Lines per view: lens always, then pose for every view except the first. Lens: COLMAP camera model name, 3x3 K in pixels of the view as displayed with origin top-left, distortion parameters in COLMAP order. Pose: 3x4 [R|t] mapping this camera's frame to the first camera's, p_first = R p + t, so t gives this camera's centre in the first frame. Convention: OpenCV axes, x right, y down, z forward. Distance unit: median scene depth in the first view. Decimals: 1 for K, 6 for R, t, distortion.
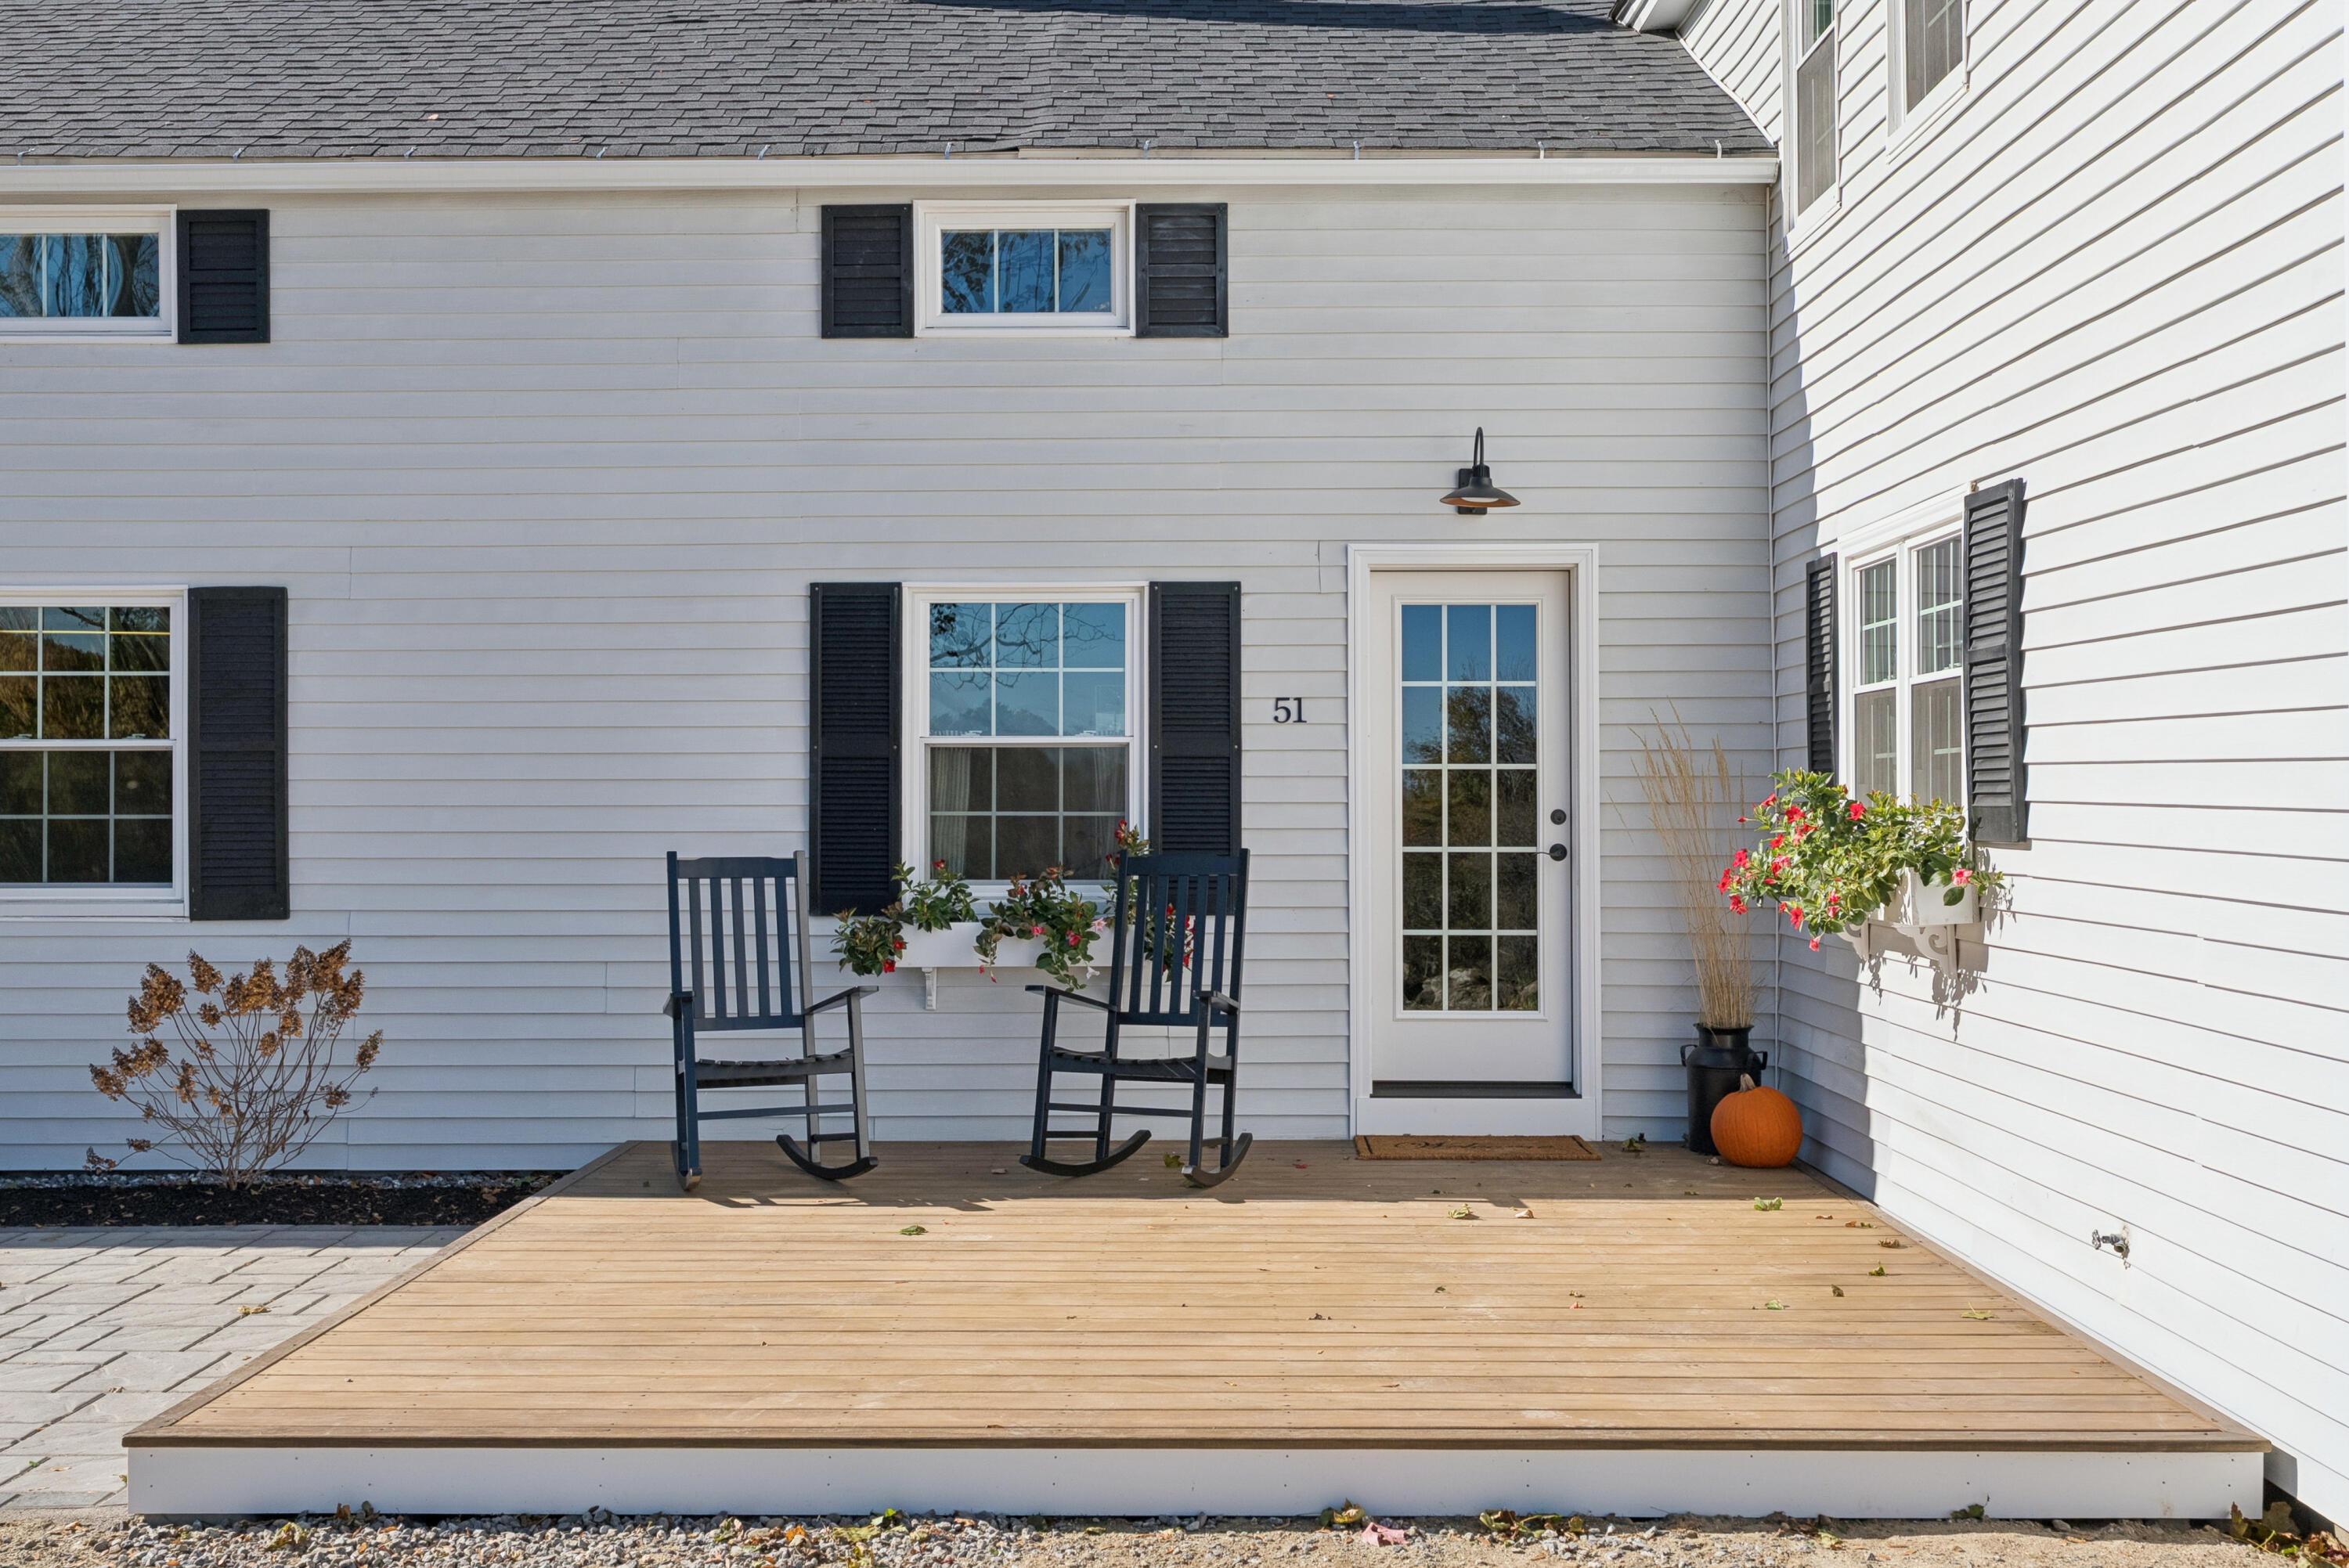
lens RADIAL K [[2305.4, 0, 1167.4], [0, 2305.4, 760.2], [0, 0, 1]] dist [0.003775, 0.000000]
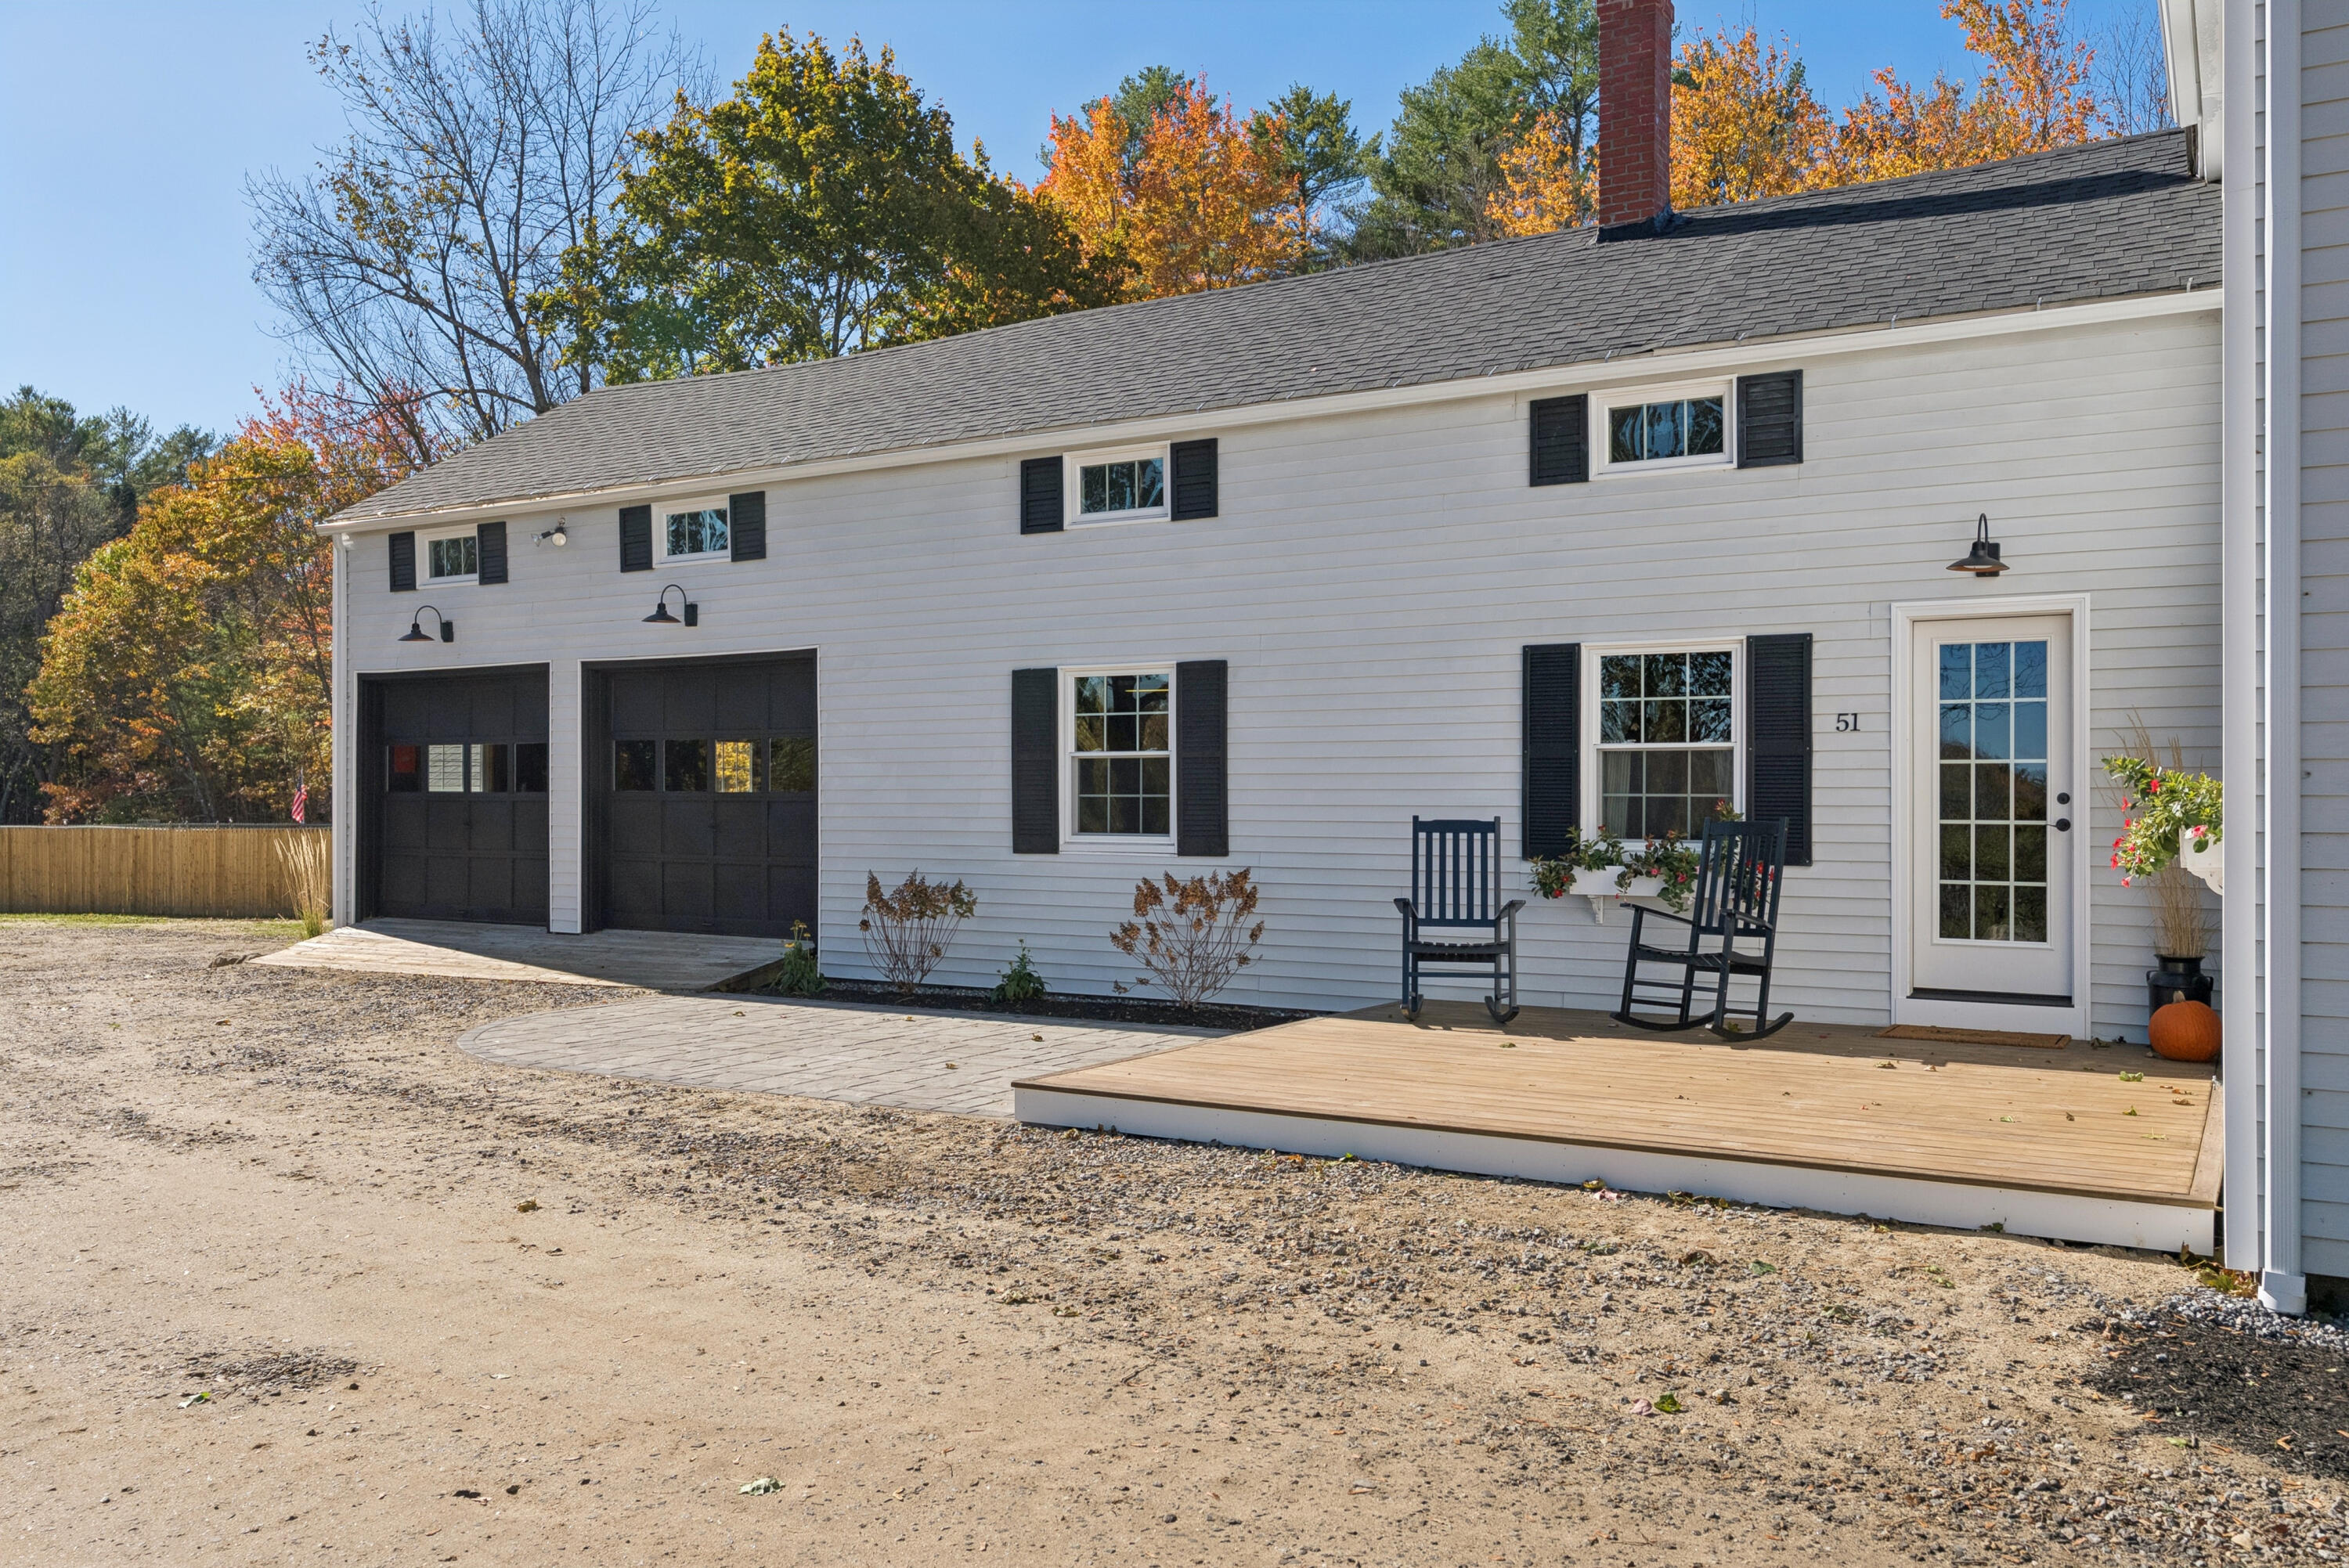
lens RADIAL K [[1728.4, 0, 1170.6], [0, 1728.4, 787.3], [0, 0, 1]] dist [0.003128, 0.000254]
pose [[0.873400, 0.000722, -0.487002, 0.207724], [0.001842, 0.999987, 0.004787, 0.012433], [0.486999, -0.005078, 0.873388, -0.132392]]
